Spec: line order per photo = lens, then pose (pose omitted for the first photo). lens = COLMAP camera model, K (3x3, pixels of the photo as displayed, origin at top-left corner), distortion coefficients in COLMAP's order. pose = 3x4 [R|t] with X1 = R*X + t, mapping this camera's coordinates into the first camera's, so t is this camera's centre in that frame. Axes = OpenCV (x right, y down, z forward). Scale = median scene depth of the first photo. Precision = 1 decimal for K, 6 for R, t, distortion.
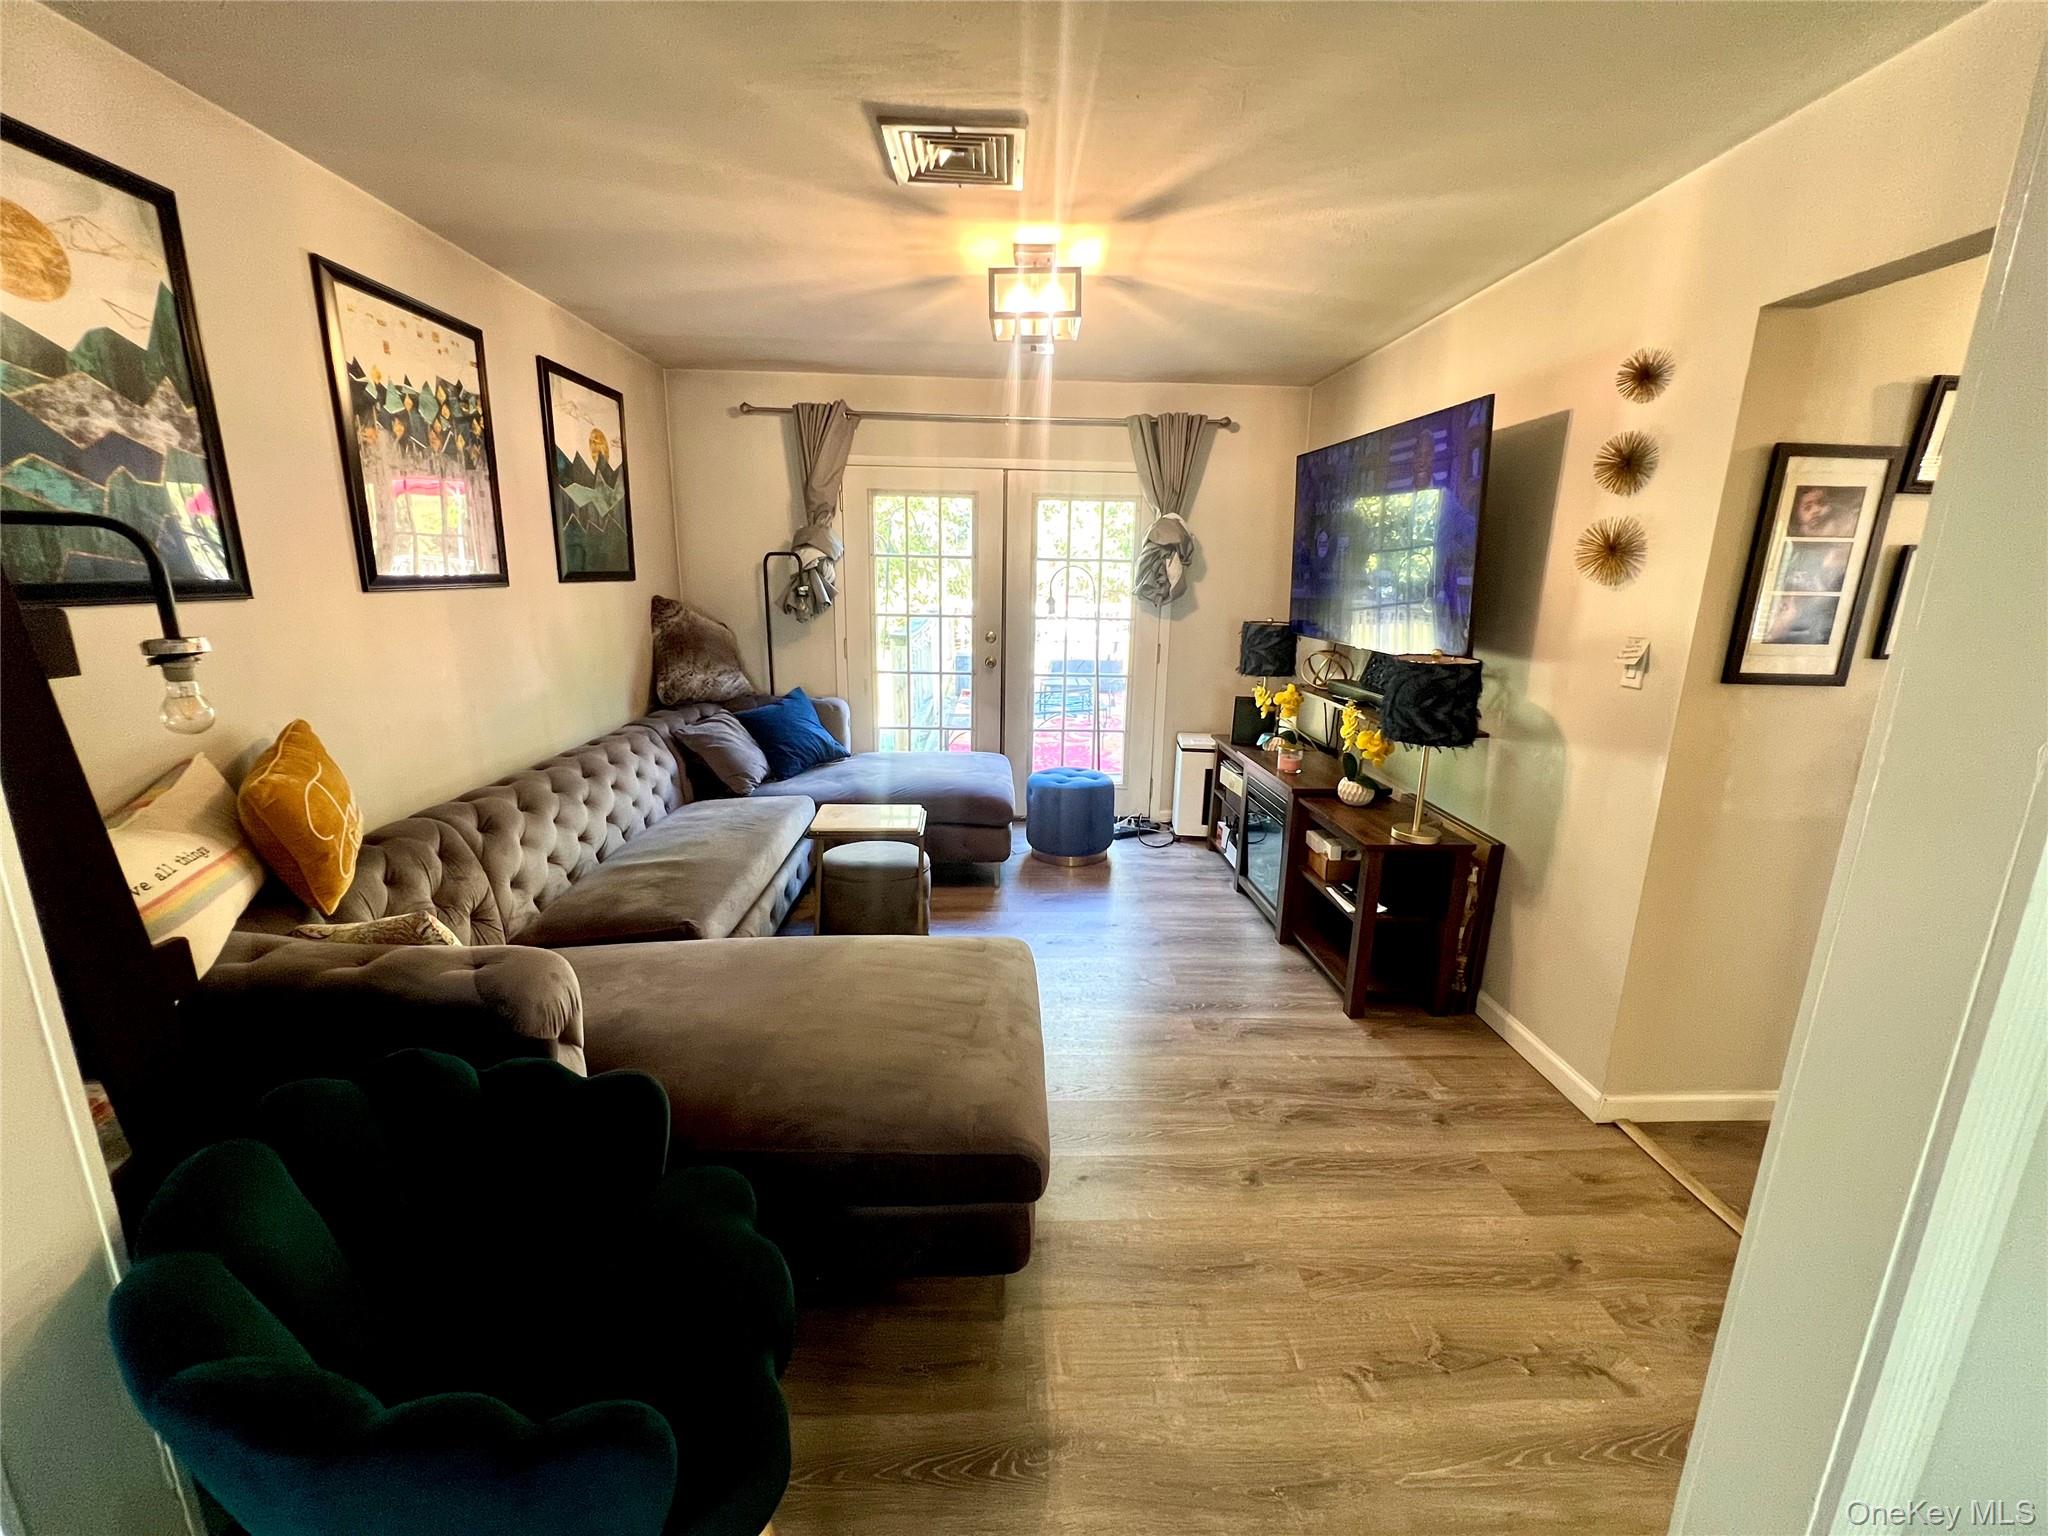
lens RADIAL K [[822.7, 0, 1024.4], [0, 822.7, 763.0], [0, 0, 1]] dist [-0.004020, 0.001231]
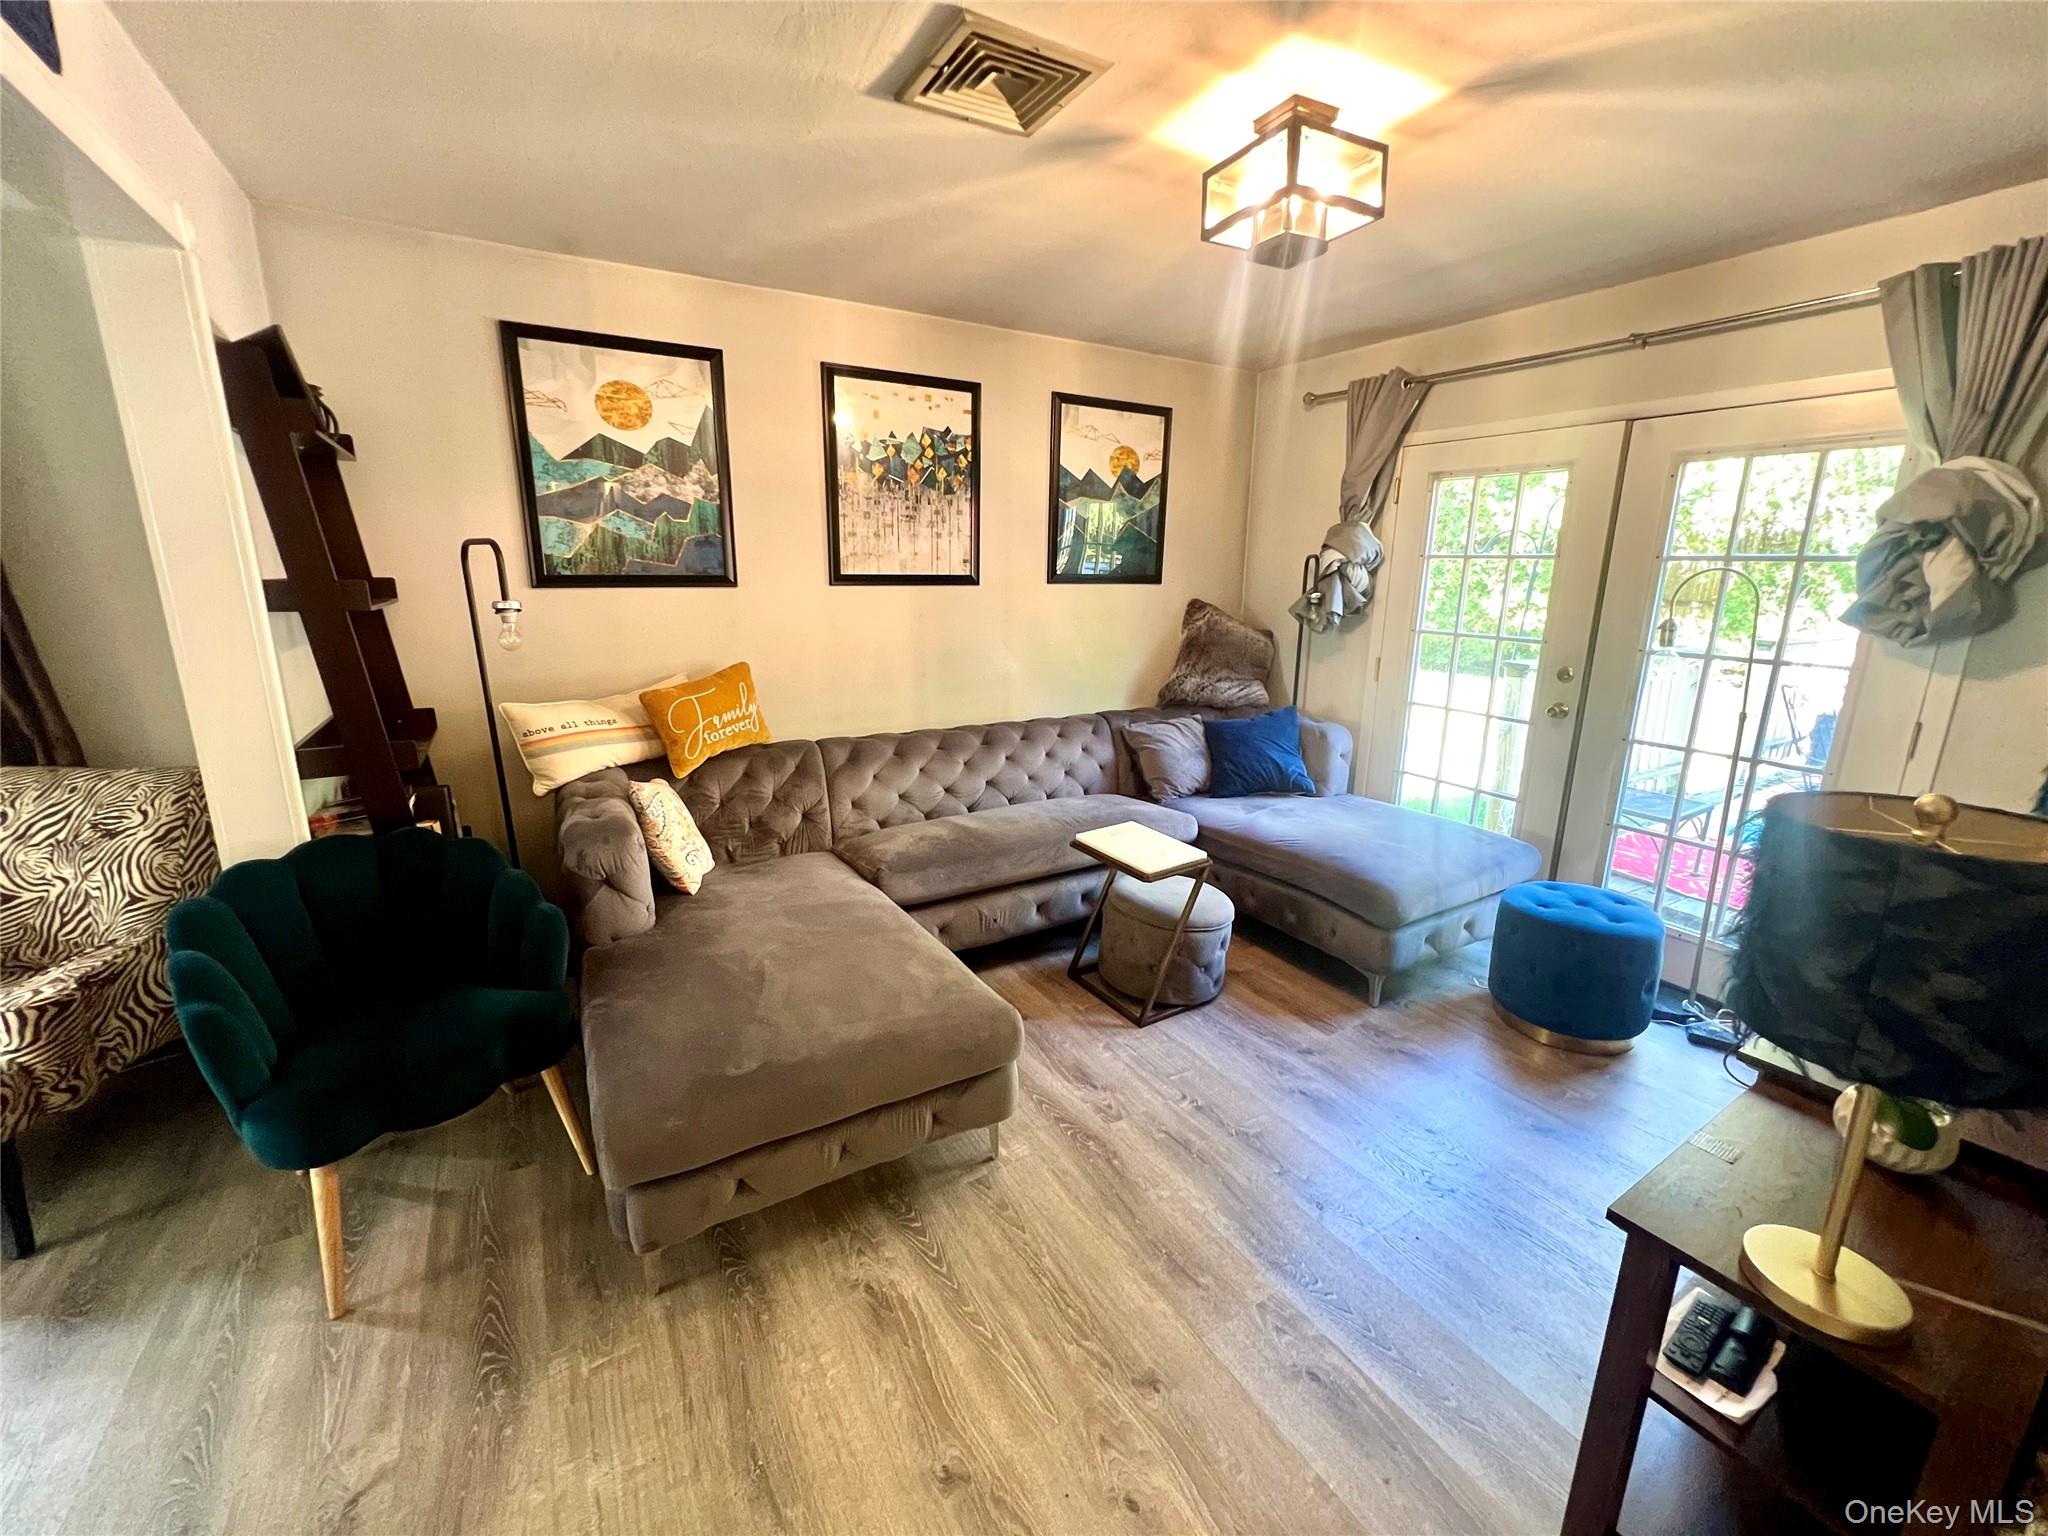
lens RADIAL K [[822.7, 0, 1020.1], [0, 822.7, 763.6], [0, 0, 1]] dist [-0.004020, 0.001231]
pose [[0.481318, 0.195989, -0.854354, 0.494836], [-0.206200, 0.972647, 0.106958, -0.090235], [0.851947, 0.124687, 0.508566, 0.417255]]
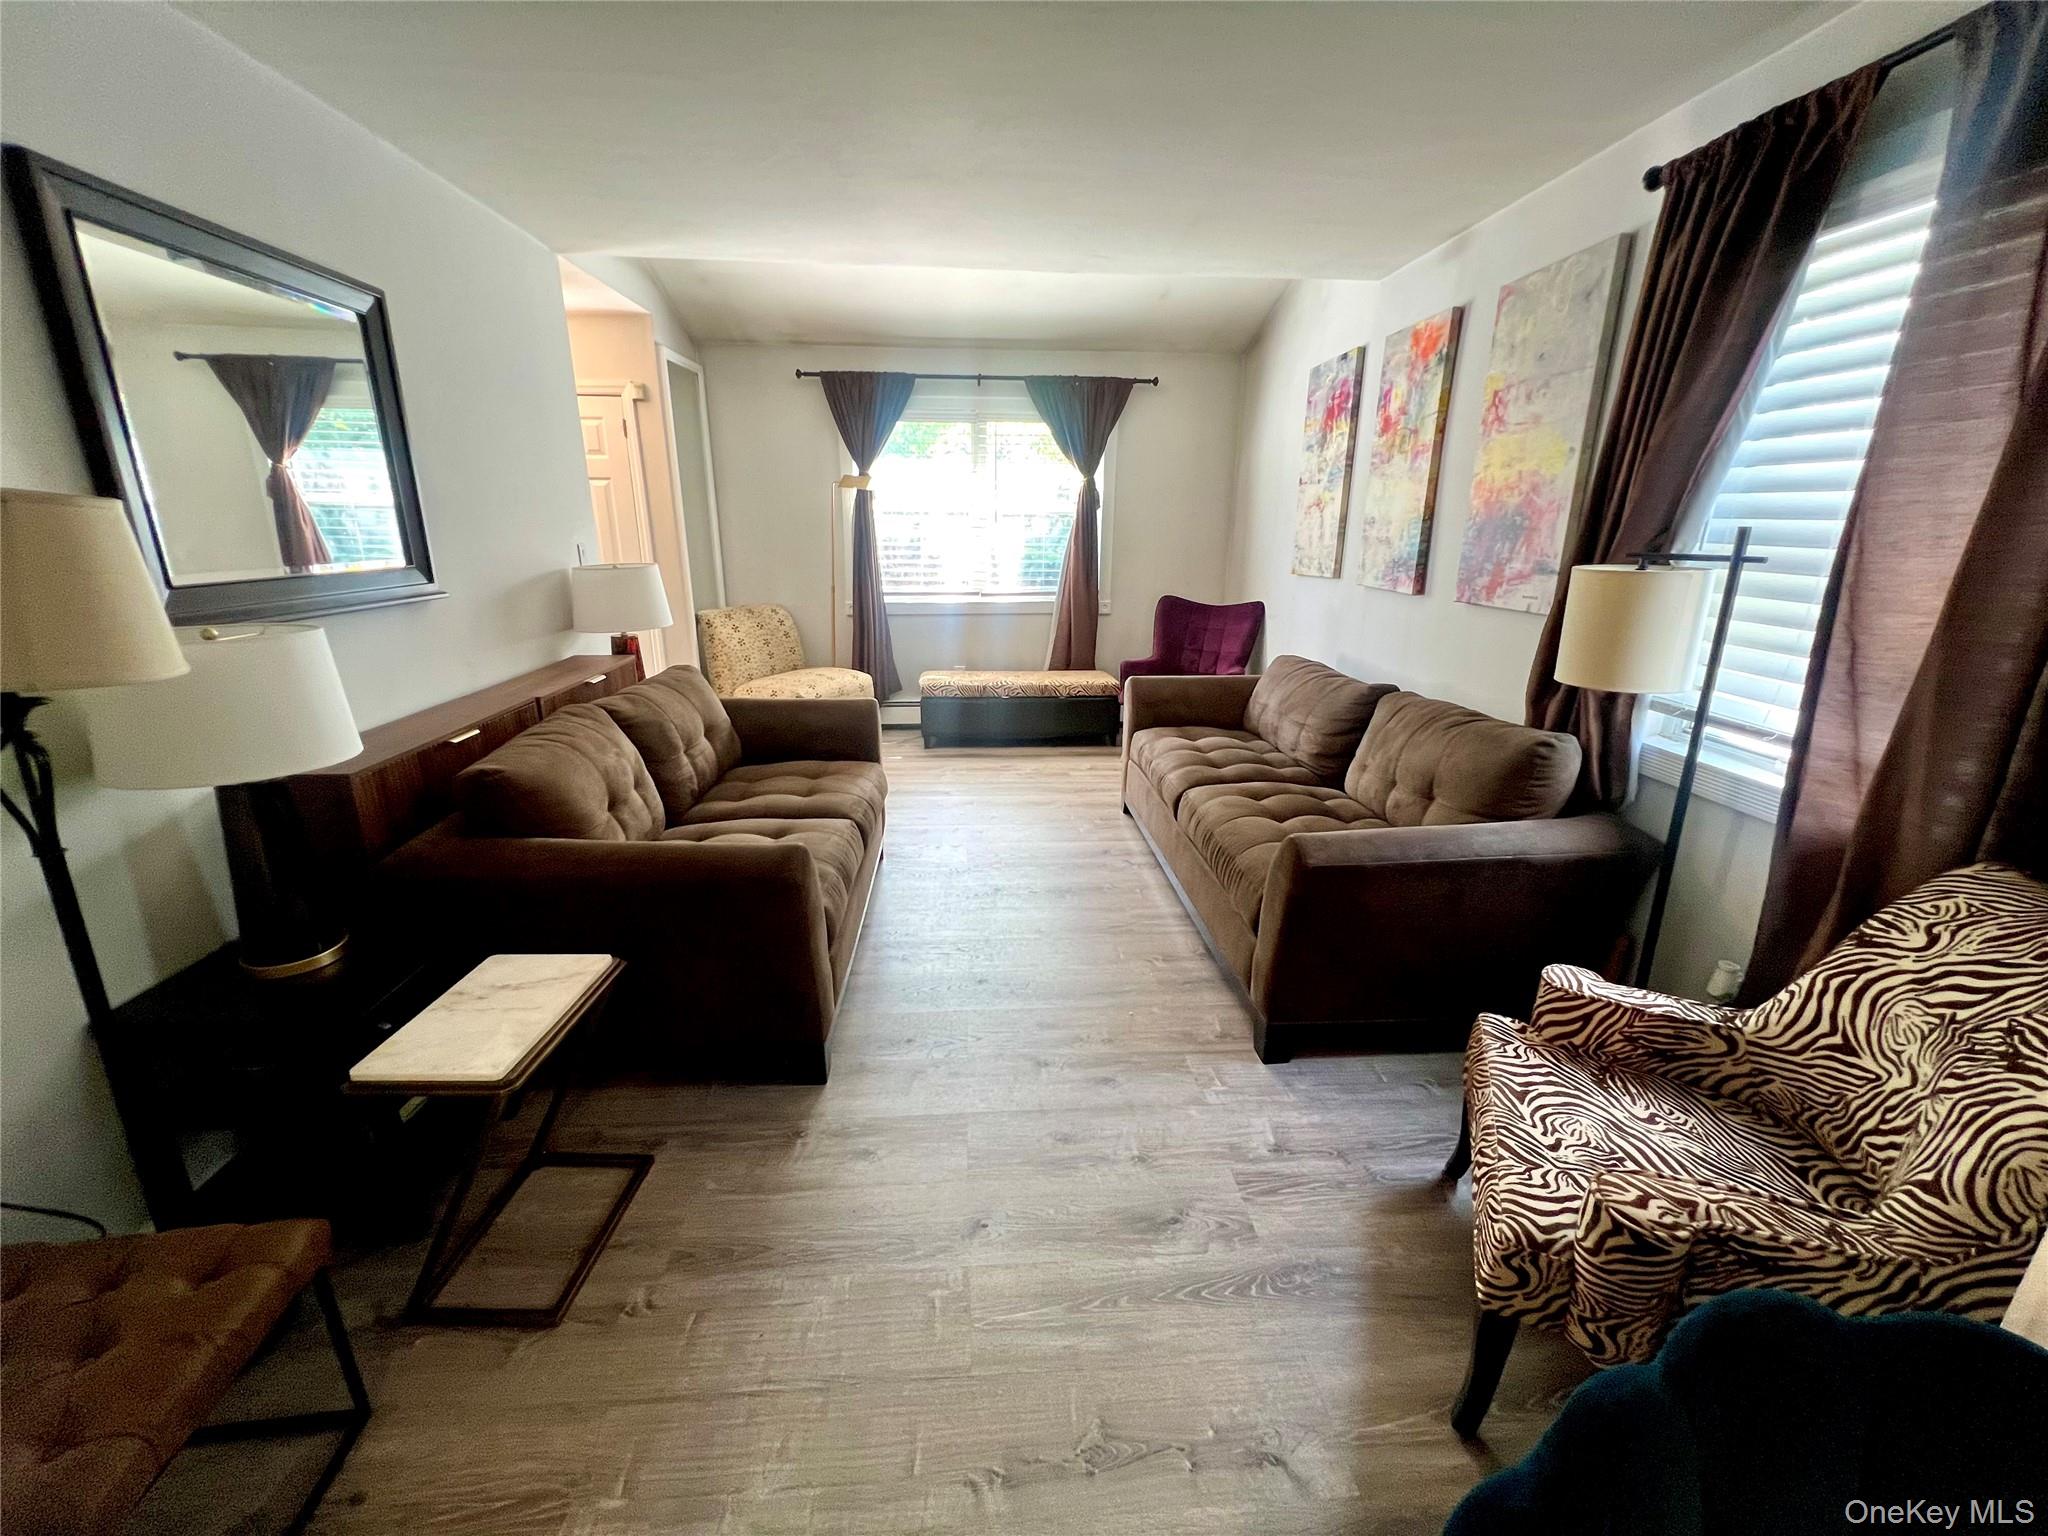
lens RADIAL K [[822.7, 0, 1023.8], [0, 822.7, 760.9], [0, 0, 1]] dist [-0.004020, 0.001231]
pose [[-0.999045, -0.014645, -0.041167, 0.007121], [-0.033304, 0.865126, 0.500448, -0.075412], [0.028285, 0.501341, -0.864787, 0.354185]]
